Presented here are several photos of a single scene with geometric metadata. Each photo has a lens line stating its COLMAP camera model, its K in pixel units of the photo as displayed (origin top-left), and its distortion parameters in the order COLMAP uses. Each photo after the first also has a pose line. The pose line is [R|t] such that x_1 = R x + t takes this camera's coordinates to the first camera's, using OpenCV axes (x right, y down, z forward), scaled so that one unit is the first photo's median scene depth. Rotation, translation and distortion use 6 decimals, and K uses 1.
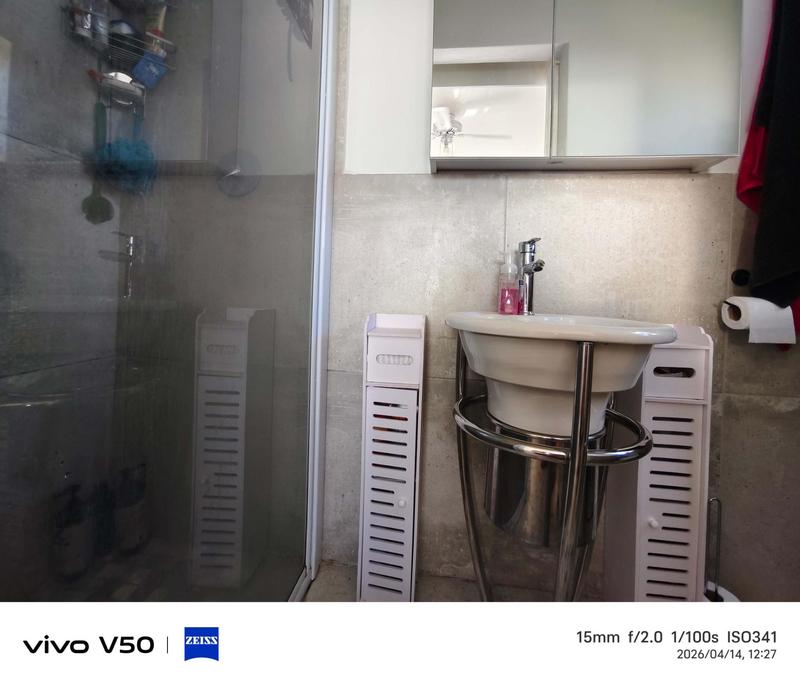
lens RADIAL K [[354.1, 0, 400.0], [0, 354.1, 344.0], [0, 0, 1]] dist [0.003140, 0.001035]
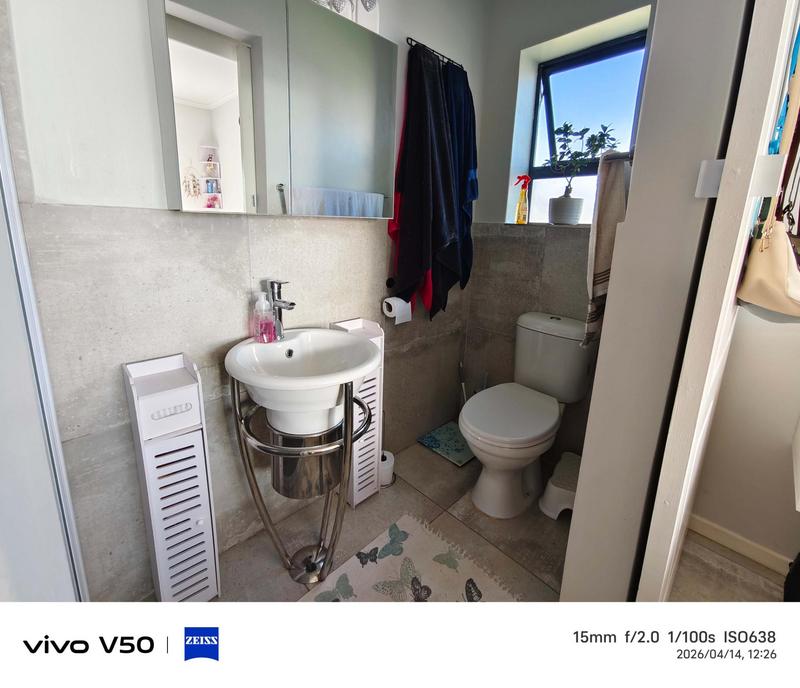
lens RADIAL K [[372.4, 0, 400.0], [0, 372.4, 344.0], [0, 0, 1]] dist [-0.020766, 0.000078]
pose [[0.621037, -0.246102, 0.744141, -0.332051], [0.016178, 0.953248, 0.301756, -0.429821], [-0.783614, -0.175363, 0.595984, -0.086709]]
